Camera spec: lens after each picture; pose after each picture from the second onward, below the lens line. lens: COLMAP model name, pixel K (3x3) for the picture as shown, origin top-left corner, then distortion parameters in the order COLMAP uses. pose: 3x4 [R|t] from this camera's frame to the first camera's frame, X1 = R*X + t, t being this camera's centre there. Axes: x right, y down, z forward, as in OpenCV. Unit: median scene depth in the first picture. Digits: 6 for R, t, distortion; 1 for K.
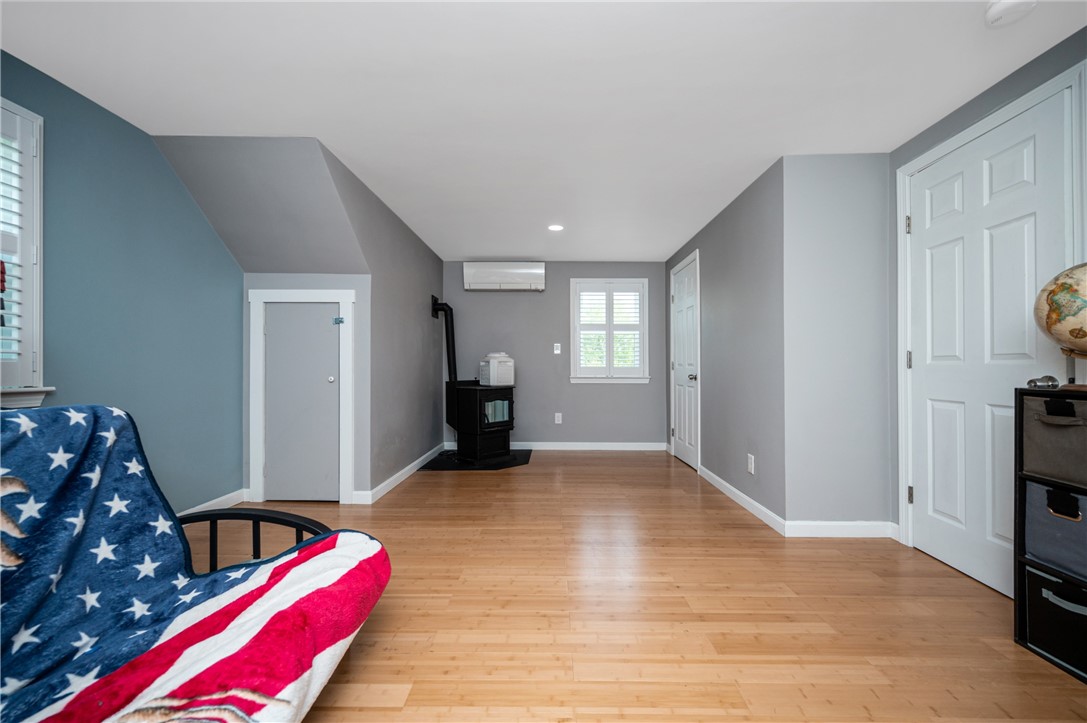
lens RADIAL K [[435.7, 0, 545.0], [0, 435.7, 365.0], [0, 0, 1]] dist [0.003681, 0.000536]
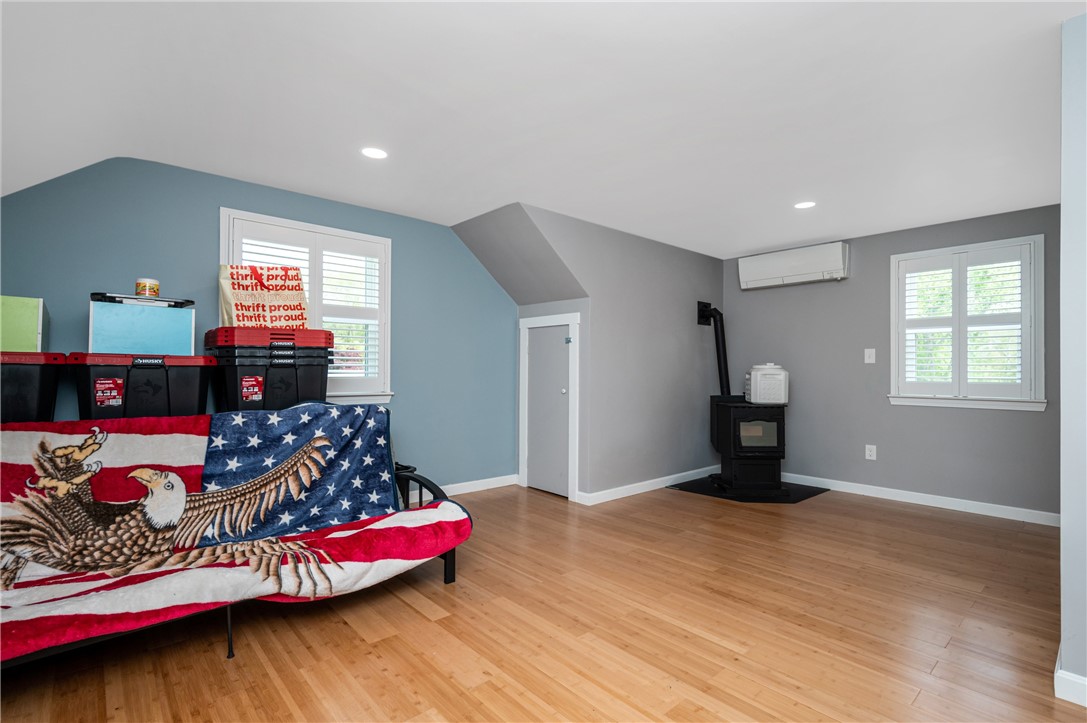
lens RADIAL K [[510.5, 0, 542.4], [0, 510.5, 367.6], [0, 0, 1]] dist [-0.001090, 0.000173]
pose [[0.670708, -0.003762, -0.741712, 0.469086], [0.000982, 0.999991, -0.004185, -0.023966], [0.741721, 0.002079, 0.670705, 0.047824]]
